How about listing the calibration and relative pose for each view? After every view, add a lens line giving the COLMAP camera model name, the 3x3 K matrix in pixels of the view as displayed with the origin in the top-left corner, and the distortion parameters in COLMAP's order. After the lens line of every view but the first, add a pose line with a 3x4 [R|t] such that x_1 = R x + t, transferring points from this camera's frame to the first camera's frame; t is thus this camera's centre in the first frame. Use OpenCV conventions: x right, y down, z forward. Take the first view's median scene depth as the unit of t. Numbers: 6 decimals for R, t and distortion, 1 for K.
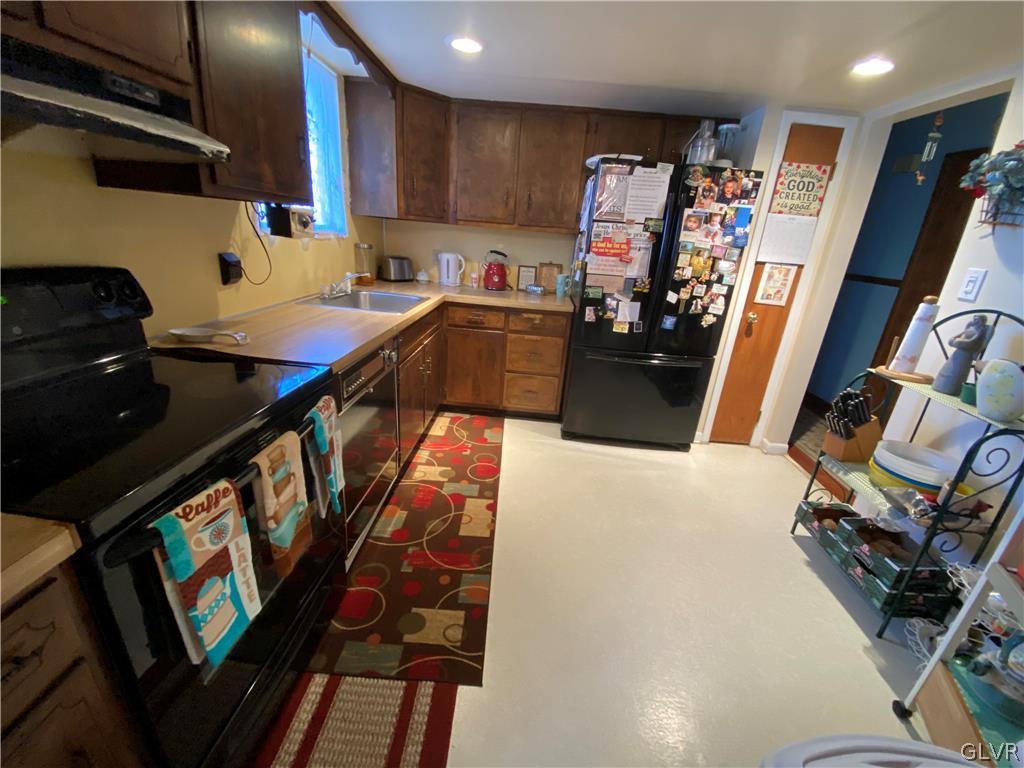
lens RADIAL K [[413.9, 0, 515.0], [0, 413.9, 386.2], [0, 0, 1]] dist [-0.000810, -0.012912]
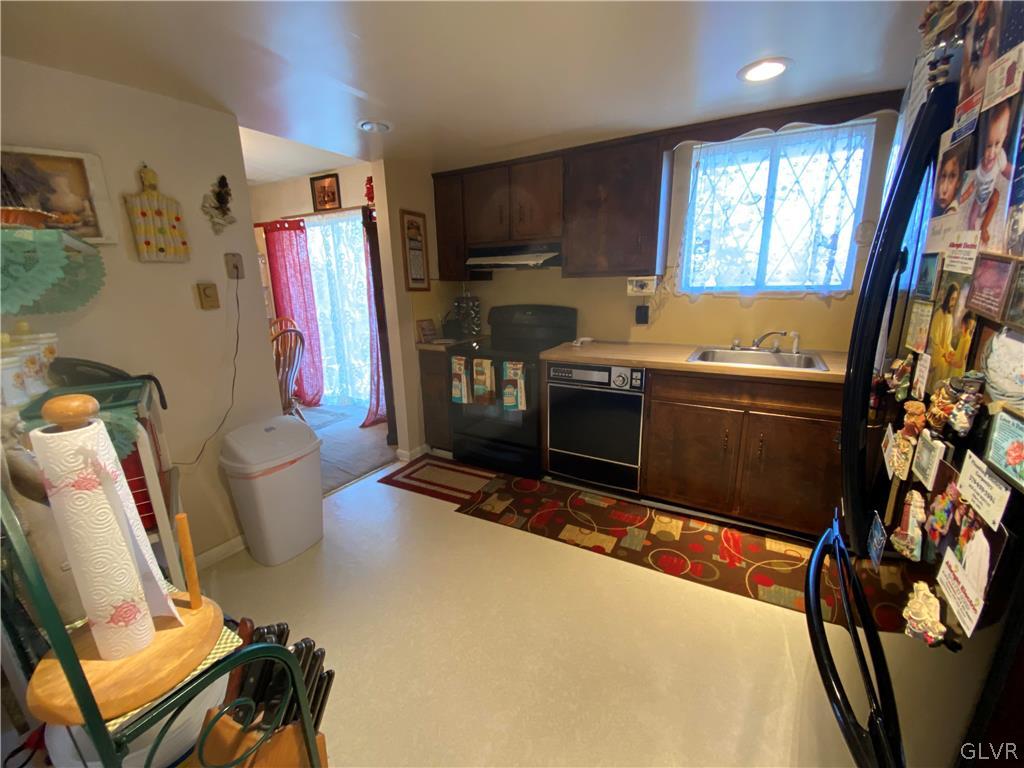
lens RADIAL K [[413.9, 0, 515.0], [0, 413.9, 386.2], [0, 0, 1]] dist [-0.000810, -0.012912]
pose [[-0.468974, 0.150174, -0.870351, 0.849251], [-0.316249, 0.891548, 0.324237, -0.318637], [0.824651, 0.427306, -0.370620, 1.037841]]
